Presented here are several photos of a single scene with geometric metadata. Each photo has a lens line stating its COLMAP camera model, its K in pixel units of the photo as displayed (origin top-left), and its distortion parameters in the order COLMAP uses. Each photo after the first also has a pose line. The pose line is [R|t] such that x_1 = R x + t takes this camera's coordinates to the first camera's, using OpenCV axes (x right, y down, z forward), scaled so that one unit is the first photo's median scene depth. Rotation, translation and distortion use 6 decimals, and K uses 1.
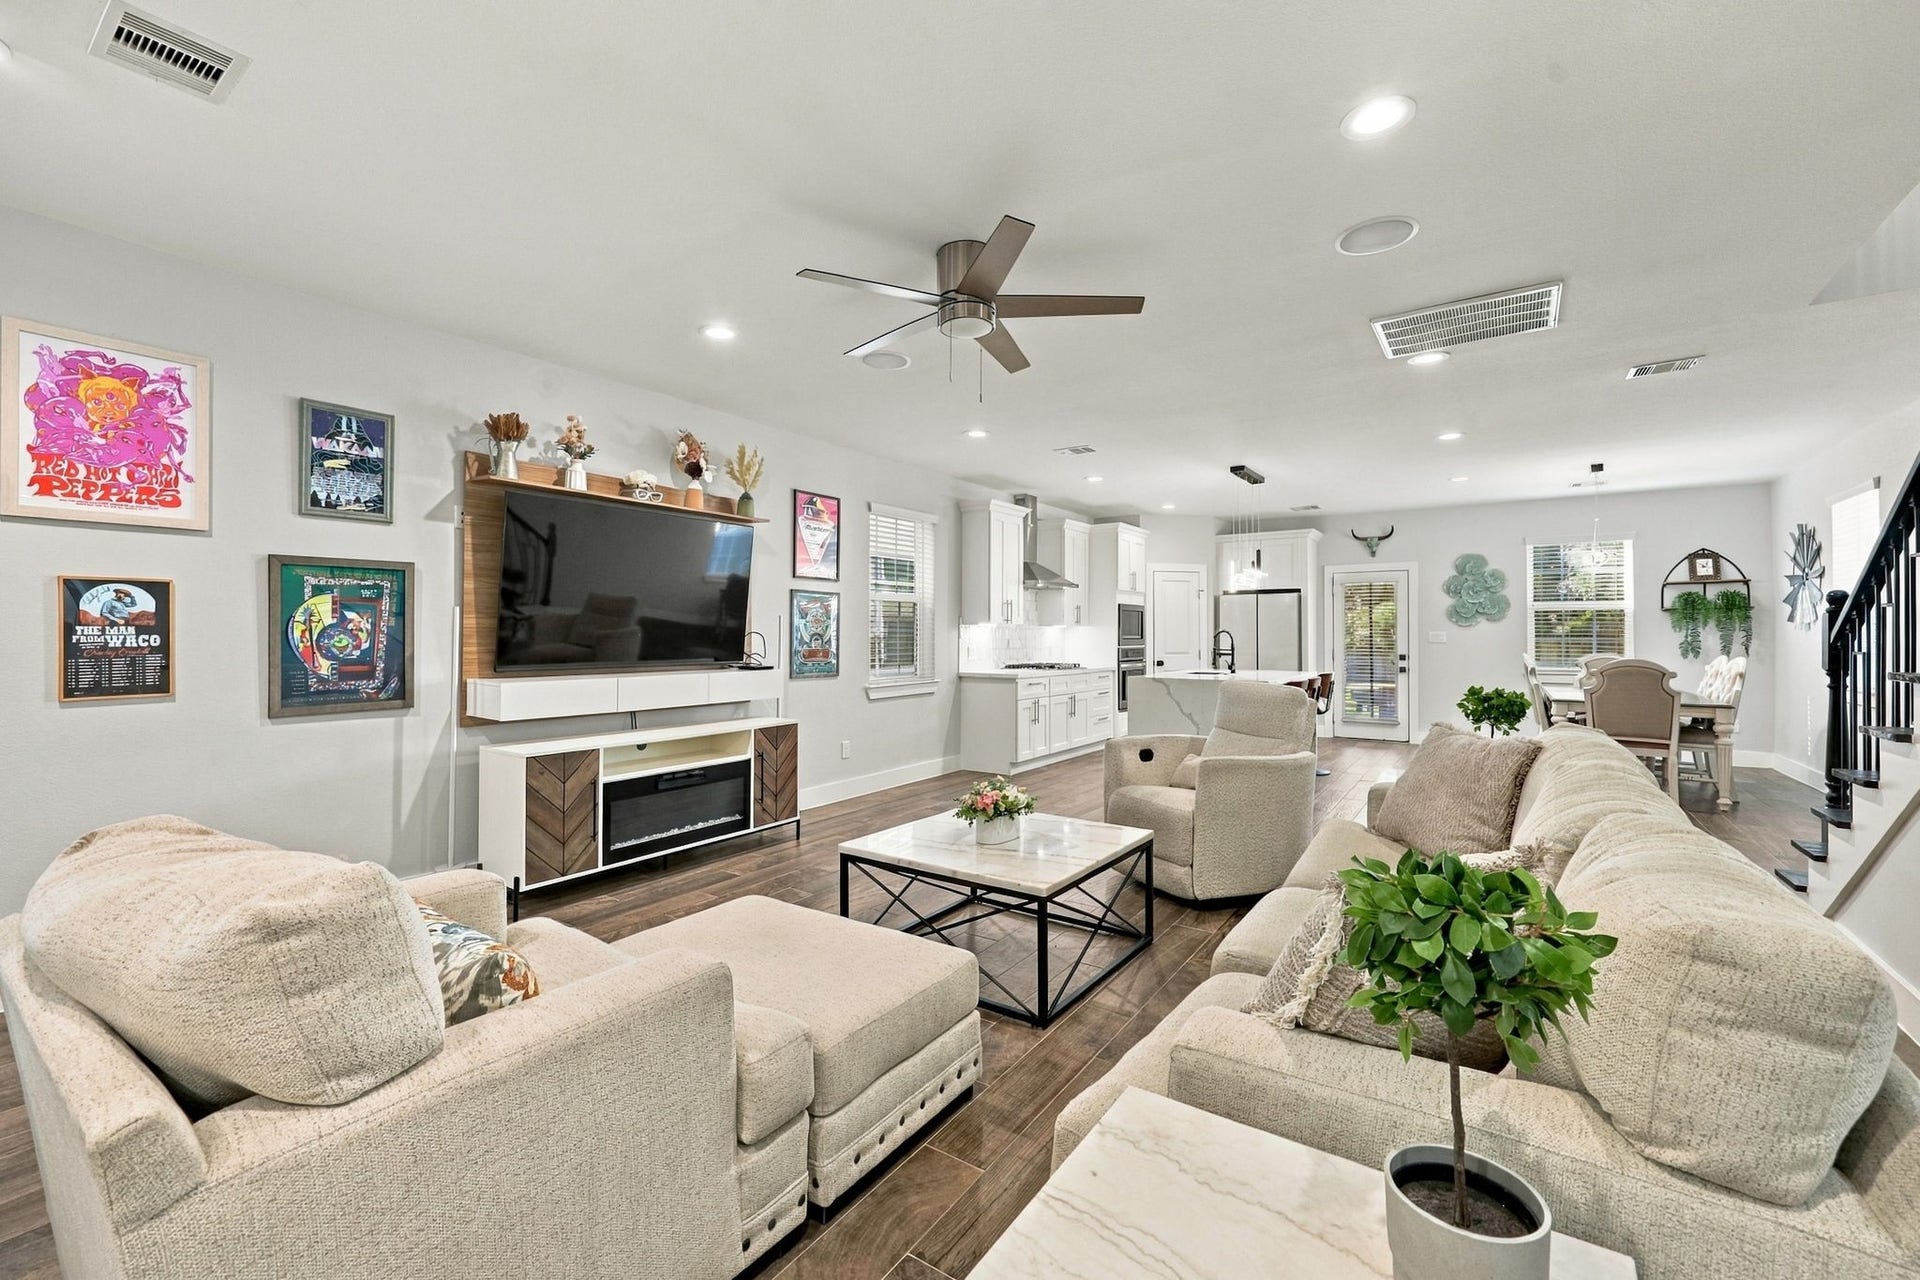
lens RADIAL K [[789.4, 0, 956.6], [0, 789.4, 633.4], [0, 0, 1]] dist [0.001165, 0.000092]
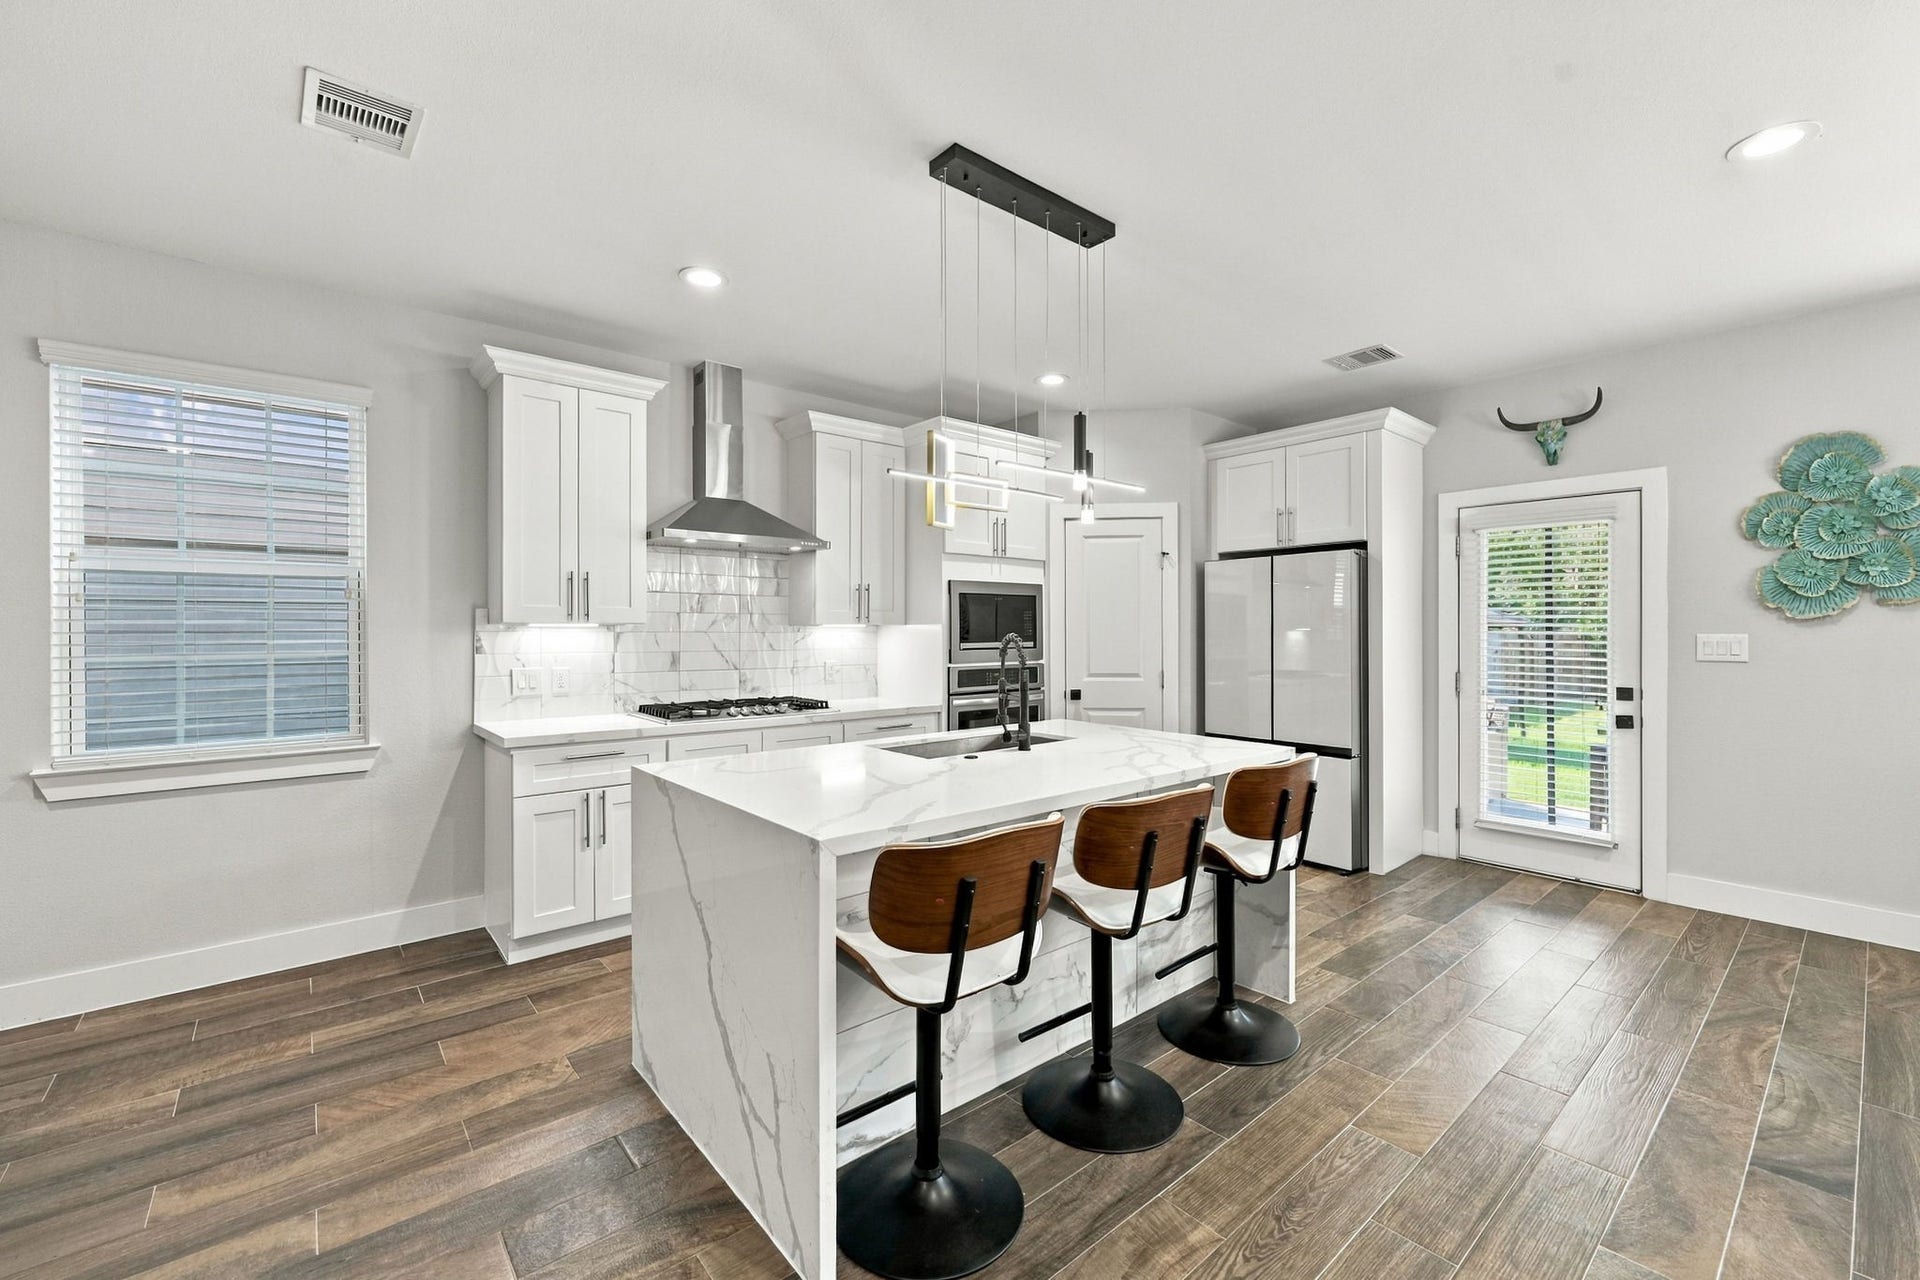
lens RADIAL K [[789.4, 0, 950.2], [0, 789.4, 631.6], [0, 0, 1]] dist [0.001165, 0.000092]
pose [[0.964483, -0.003178, -0.264127, 0.353768], [0.003246, 0.999995, -0.000178, -0.005142], [0.264126, -0.000685, 0.964488, 0.534121]]
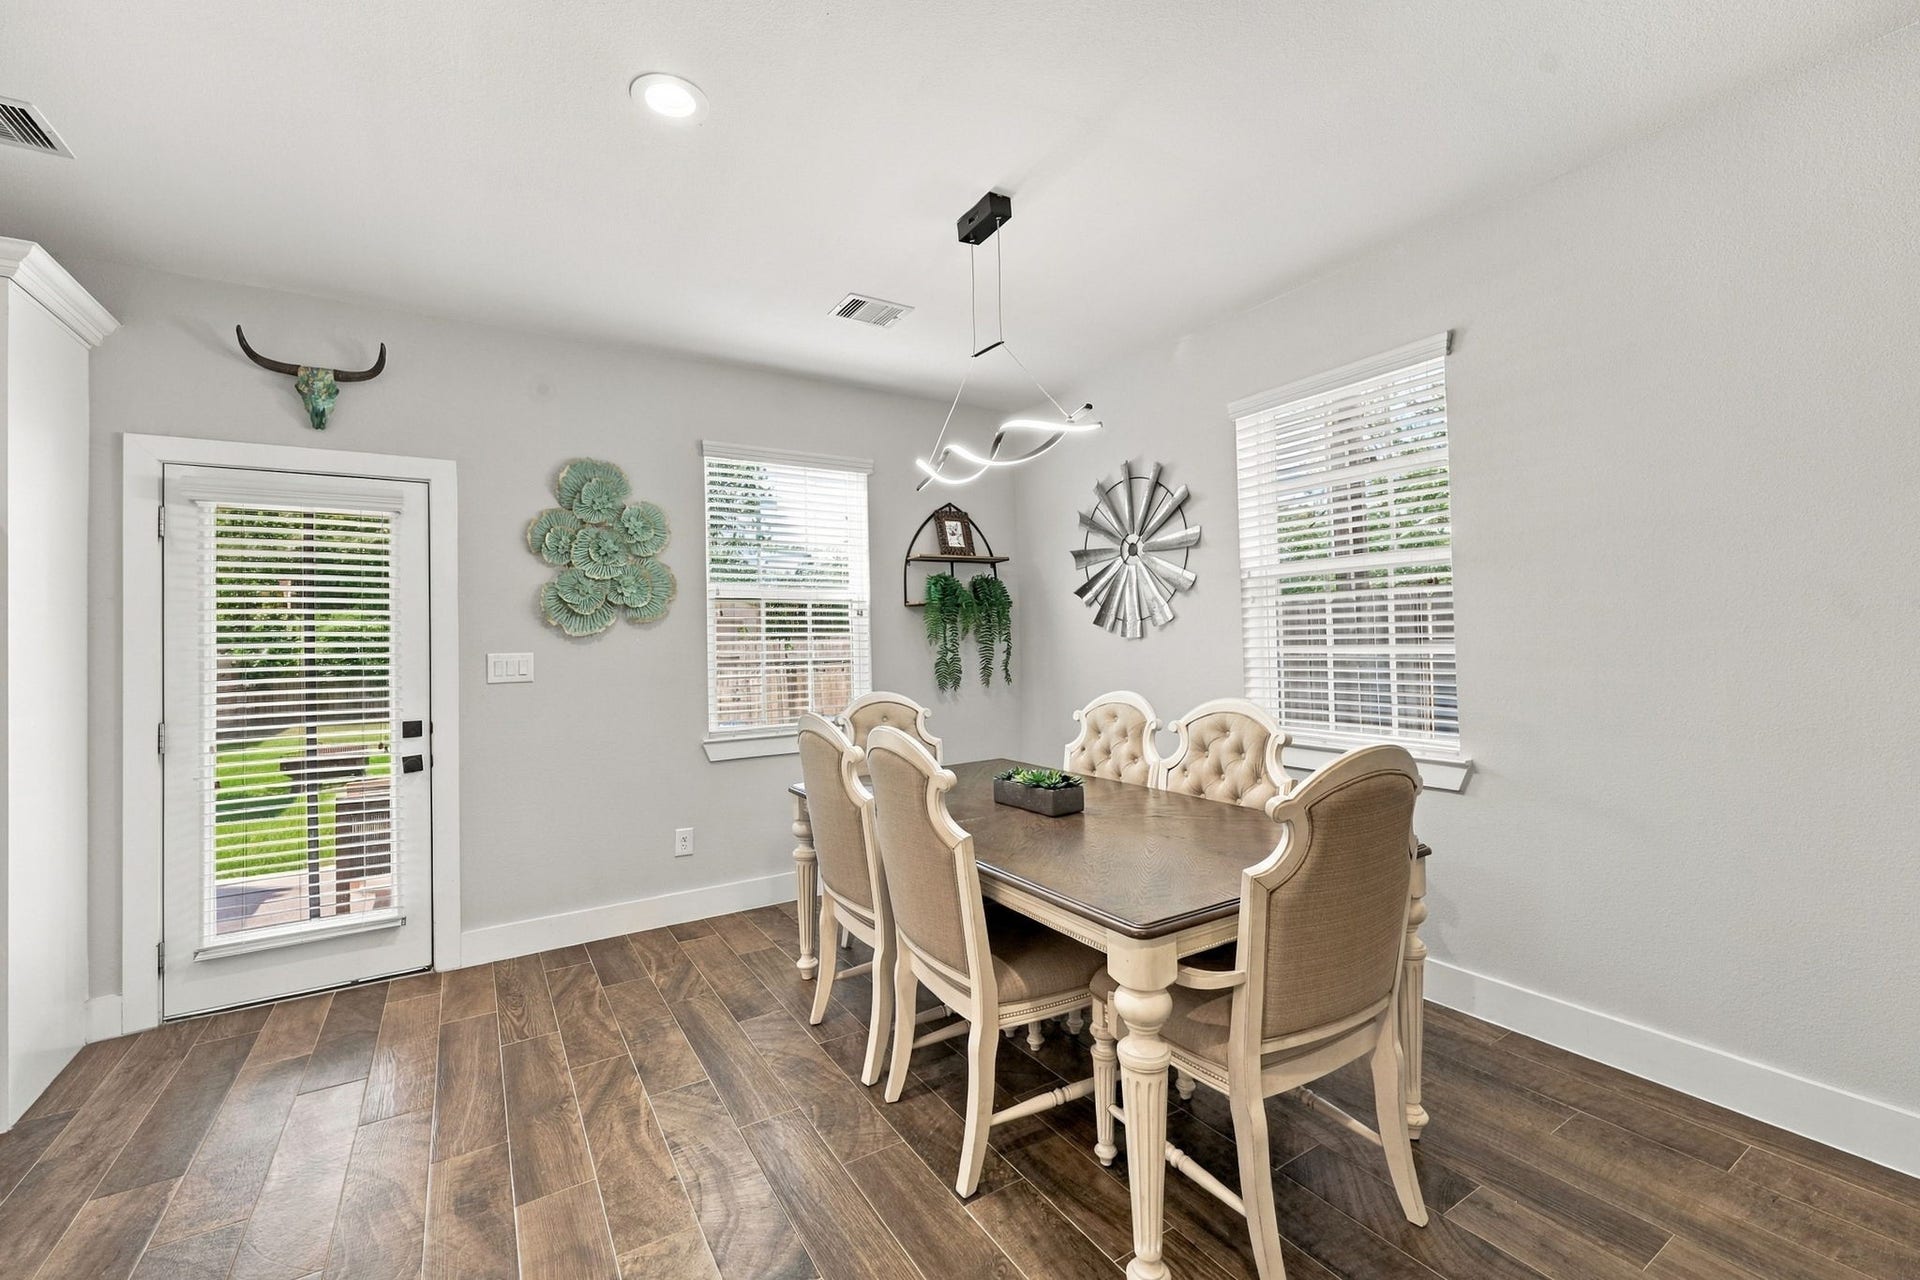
lens RADIAL K [[789.4, 0, 968.3], [0, 789.4, 624.0], [0, 0, 1]] dist [0.001165, 0.000092]
pose [[0.389540, 0.008839, 0.920967, 0.368198], [0.020723, 0.999617, -0.018359, -0.005049], [-0.920776, 0.026237, 0.389208, 0.692957]]
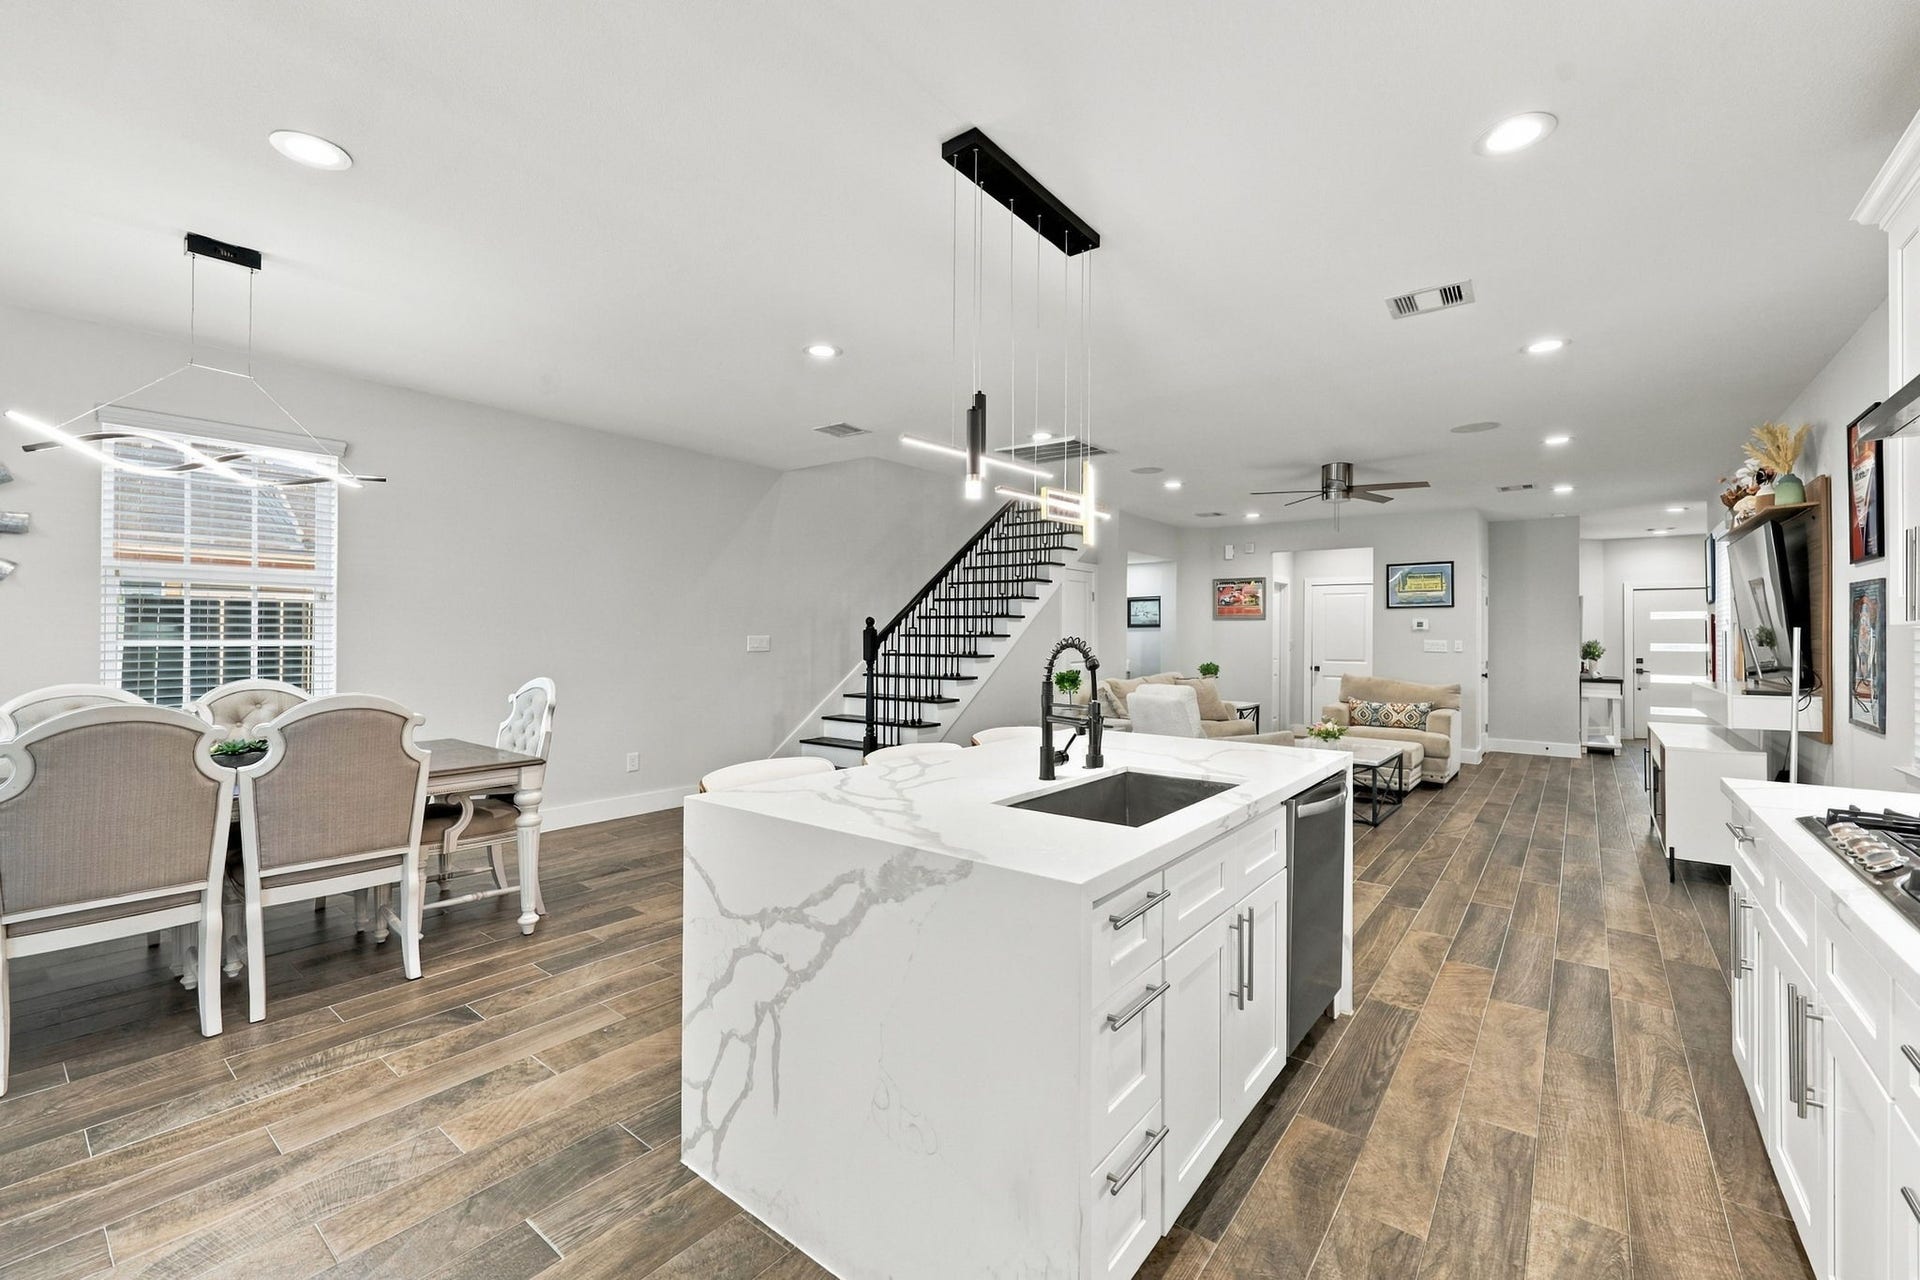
lens RADIAL K [[789.4, 0, 963.7], [0, 789.4, 630.4], [0, 0, 1]] dist [0.001165, 0.000092]
pose [[-0.998455, -0.008702, 0.054878, 0.311112], [-0.009113, 0.999932, -0.007256, -0.004171], [-0.054811, -0.007745, -0.998467, 1.122002]]
